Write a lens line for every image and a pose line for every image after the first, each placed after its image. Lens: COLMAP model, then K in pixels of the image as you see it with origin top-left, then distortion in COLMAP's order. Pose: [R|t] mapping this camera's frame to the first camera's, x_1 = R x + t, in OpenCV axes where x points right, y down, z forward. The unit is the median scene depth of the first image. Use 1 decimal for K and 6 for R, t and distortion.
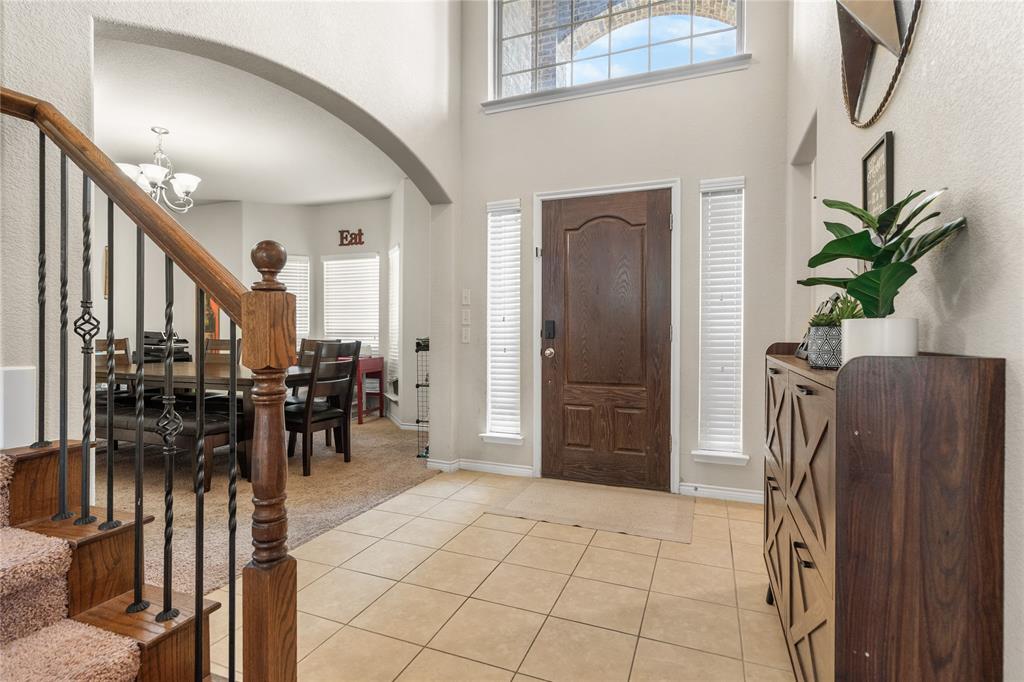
lens RADIAL K [[495.5, 0, 512.0], [0, 495.5, 341.0], [0, 0, 1]] dist [-0.001998, 0.000075]
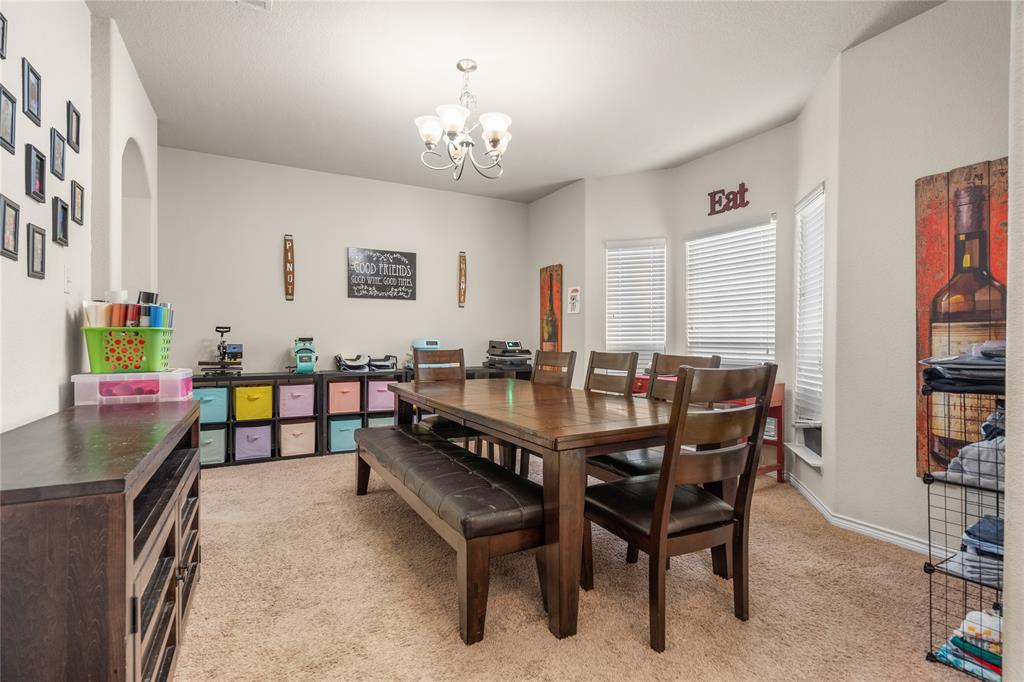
lens RADIAL K [[477.0, 0, 512.0], [0, 477.0, 341.0], [0, 0, 1]] dist [0.003194, 0.000524]
pose [[0.764595, -0.000717, -0.644511, -0.139375], [-0.009485, 0.999879, -0.012364, -0.008658], [0.644441, 0.015567, 0.764495, 0.342230]]
